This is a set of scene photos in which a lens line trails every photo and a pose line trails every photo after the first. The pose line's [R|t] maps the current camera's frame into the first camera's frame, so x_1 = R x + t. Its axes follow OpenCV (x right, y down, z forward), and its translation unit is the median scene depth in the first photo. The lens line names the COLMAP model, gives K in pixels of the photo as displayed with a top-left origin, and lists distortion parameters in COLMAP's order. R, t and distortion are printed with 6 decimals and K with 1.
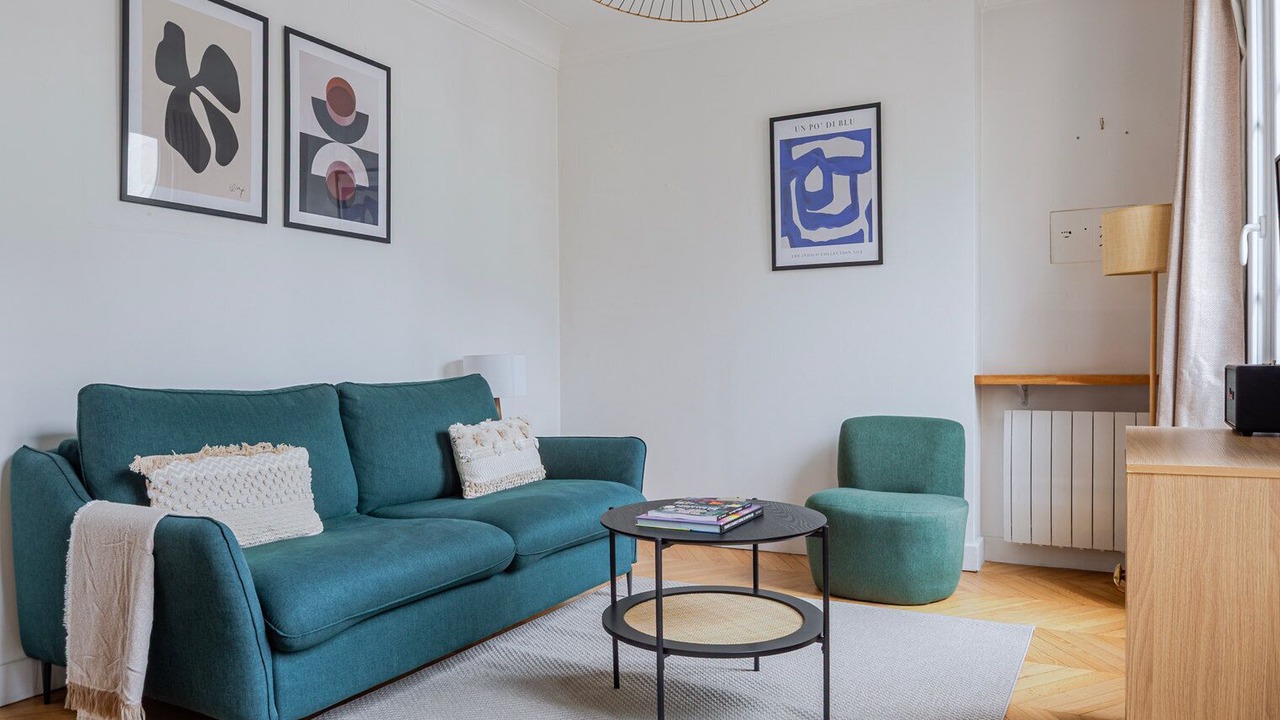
lens RADIAL K [[873.5, 0, 640.0], [0, 873.5, 360.0], [0, 0, 1]] dist [0.002344, 0.000584]
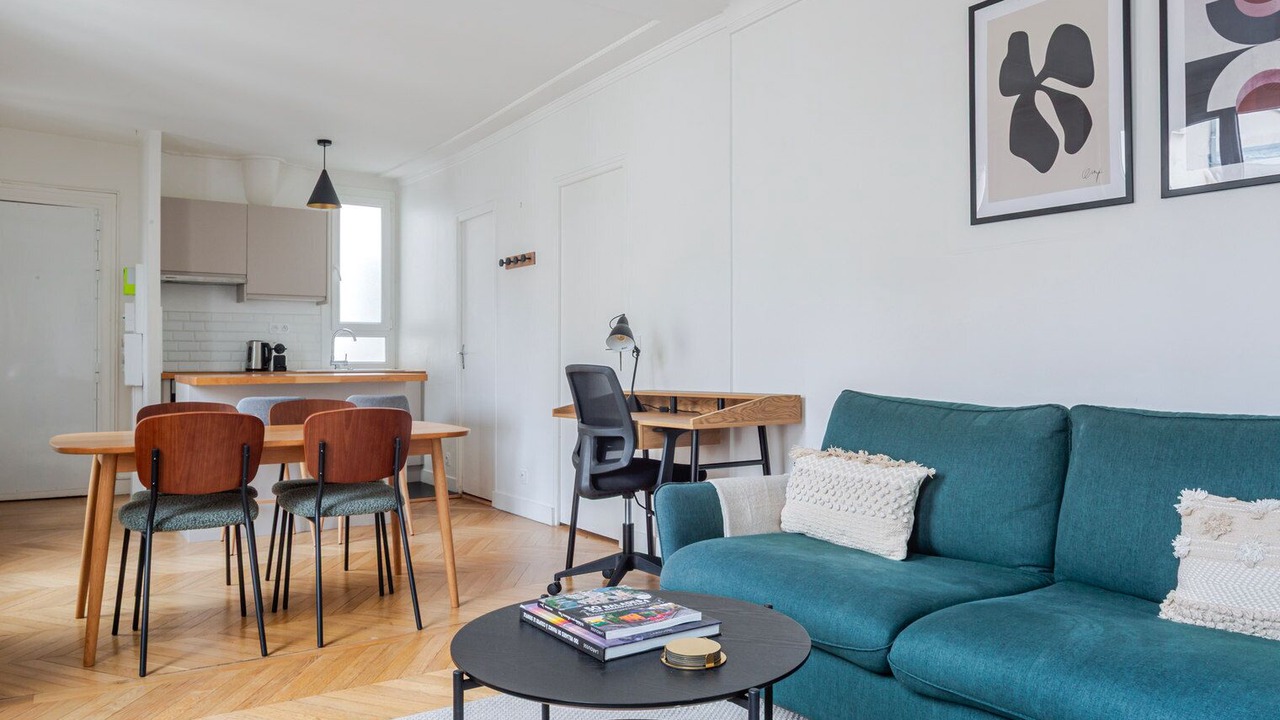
lens RADIAL K [[851.7, 0, 640.0], [0, 851.7, 360.0], [0, 0, 1]] dist [-0.037517, 0.000317]
pose [[-0.446622, 0.002366, -0.894719, 0.493152], [-0.001101, 0.999994, 0.003195, -0.015731], [0.894722, 0.002412, -0.446617, 1.010180]]
